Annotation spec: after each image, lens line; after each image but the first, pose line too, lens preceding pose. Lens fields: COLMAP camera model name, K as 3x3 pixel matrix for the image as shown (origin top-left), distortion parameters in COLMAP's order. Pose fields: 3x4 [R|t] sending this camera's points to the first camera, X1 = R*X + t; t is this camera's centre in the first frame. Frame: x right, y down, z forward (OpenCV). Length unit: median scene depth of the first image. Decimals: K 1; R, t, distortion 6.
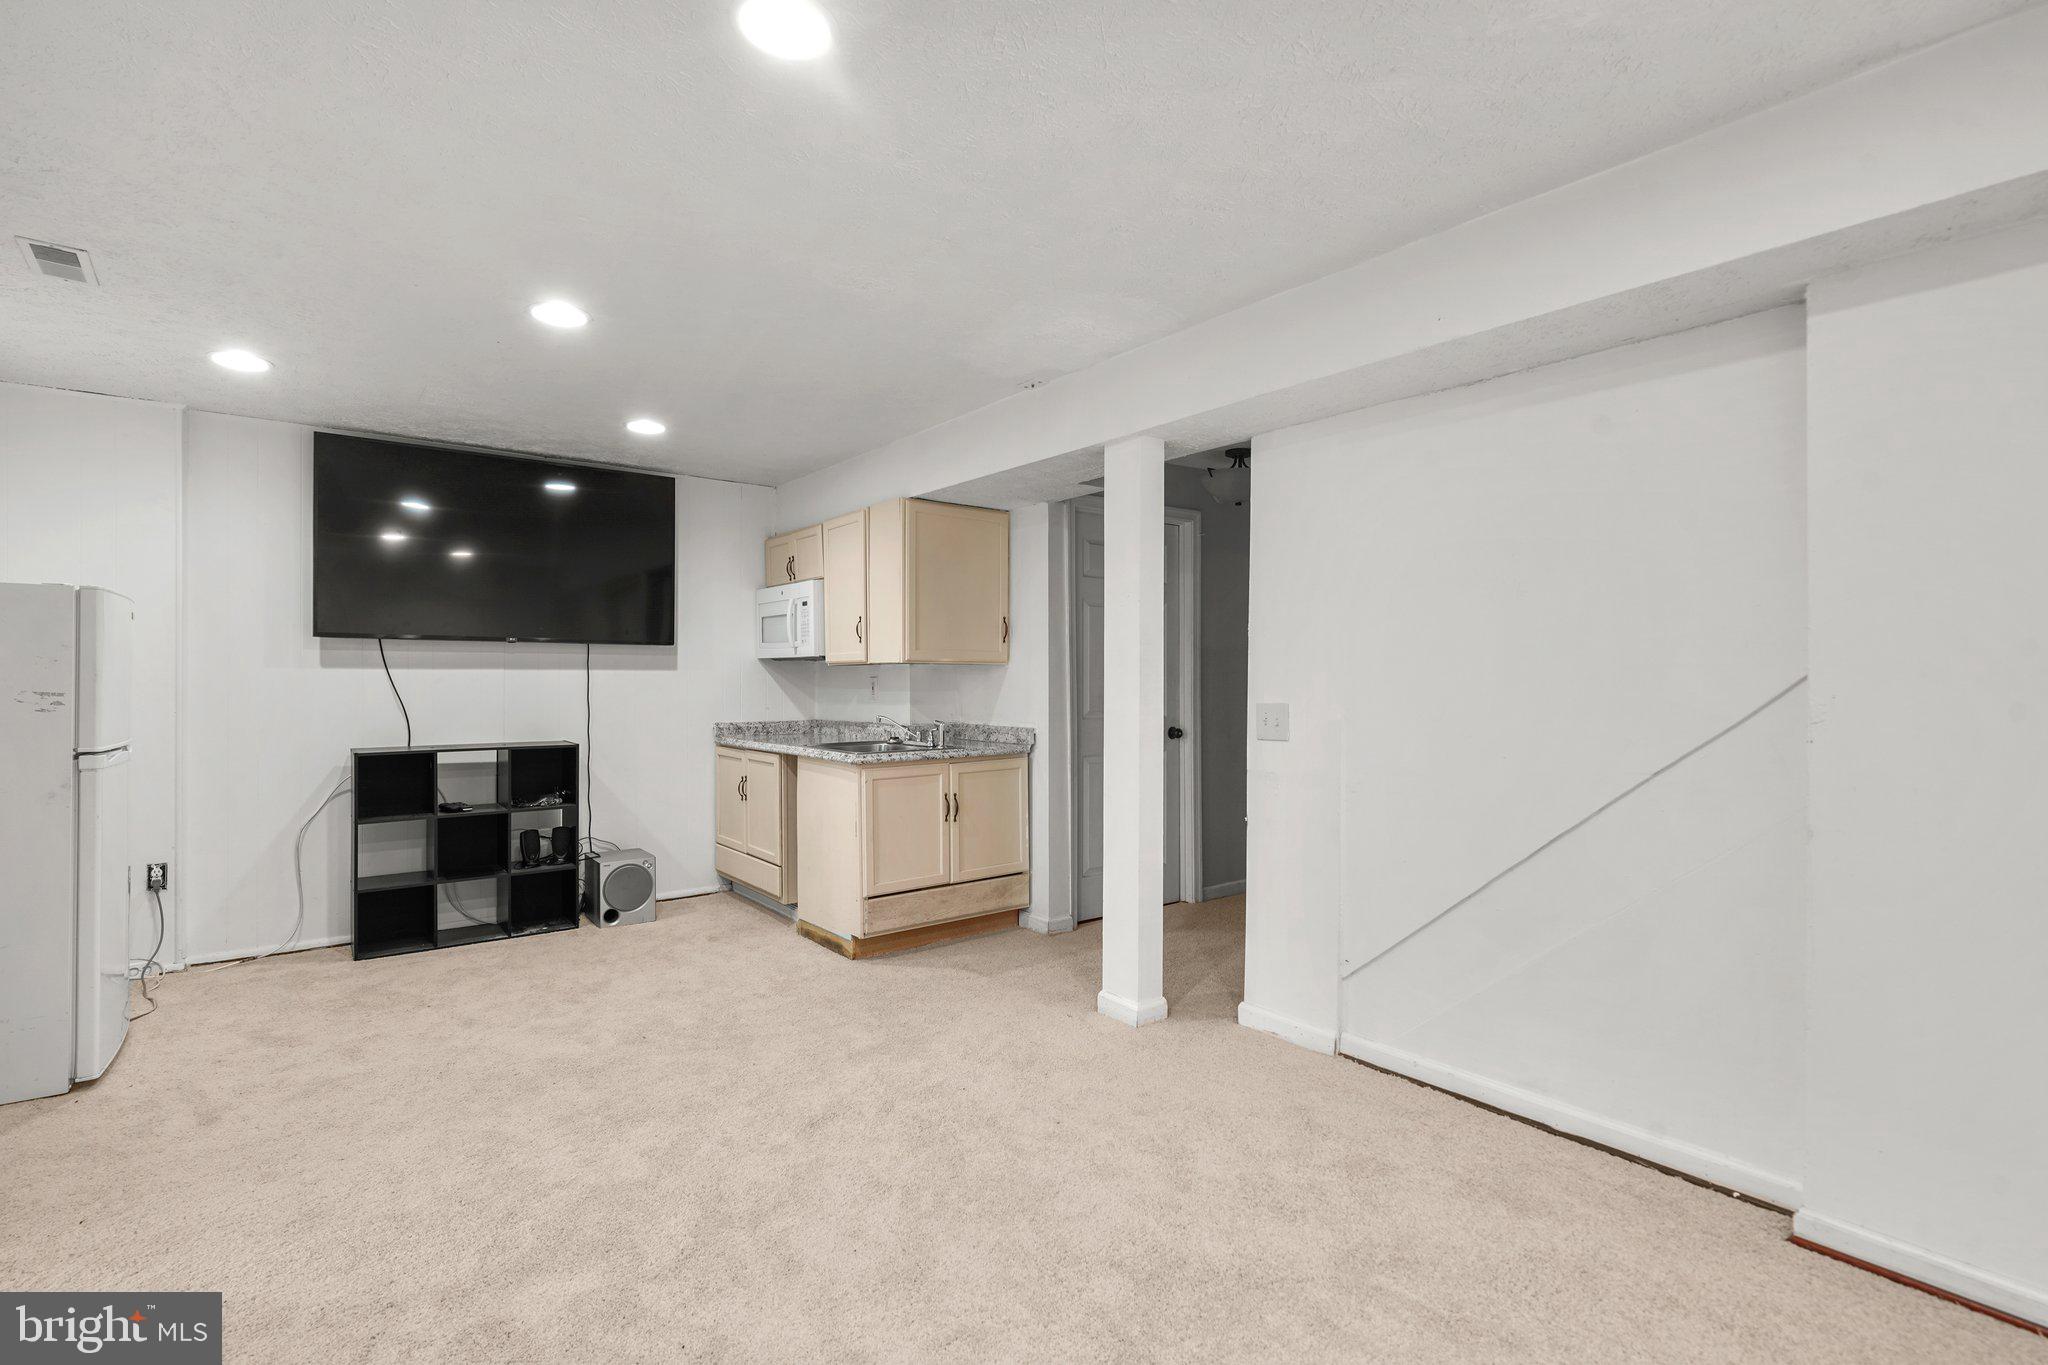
lens RADIAL K [[962.6, 0, 1016.9], [0, 962.6, 684.1], [0, 0, 1]] dist [0.000995, 0.000357]
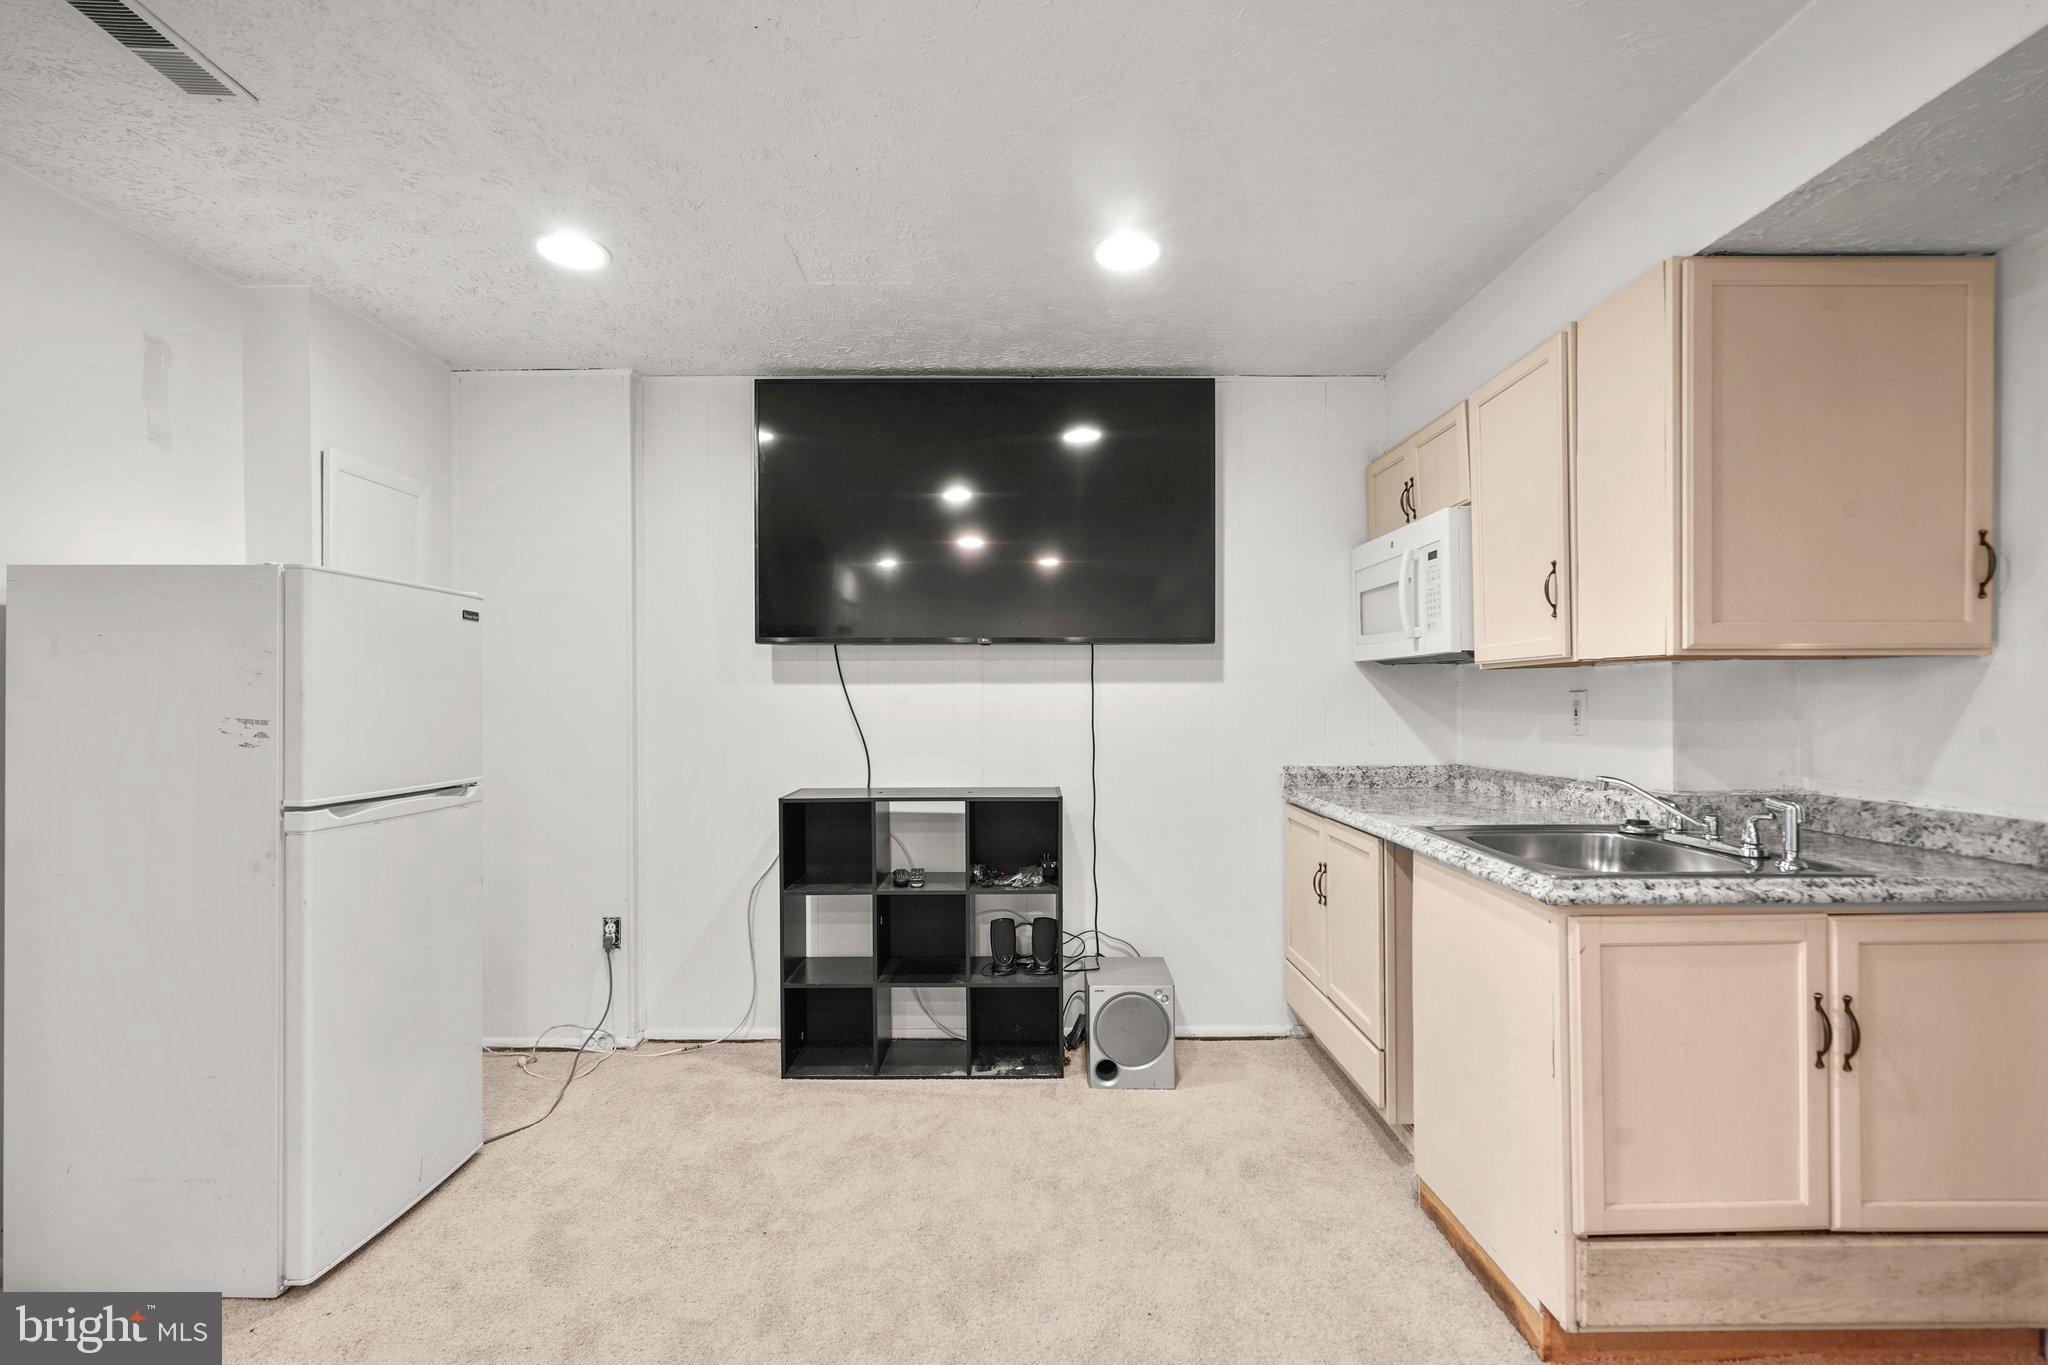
lens RADIAL K [[962.6, 0, 1006.8], [0, 962.6, 700.4], [0, 0, 1]] dist [0.000995, 0.000357]
pose [[0.793887, -0.001498, -0.608064, -0.090620], [0.001138, 0.999999, -0.000978, -0.002265], [0.608065, 0.000085, 0.793887, 0.472104]]
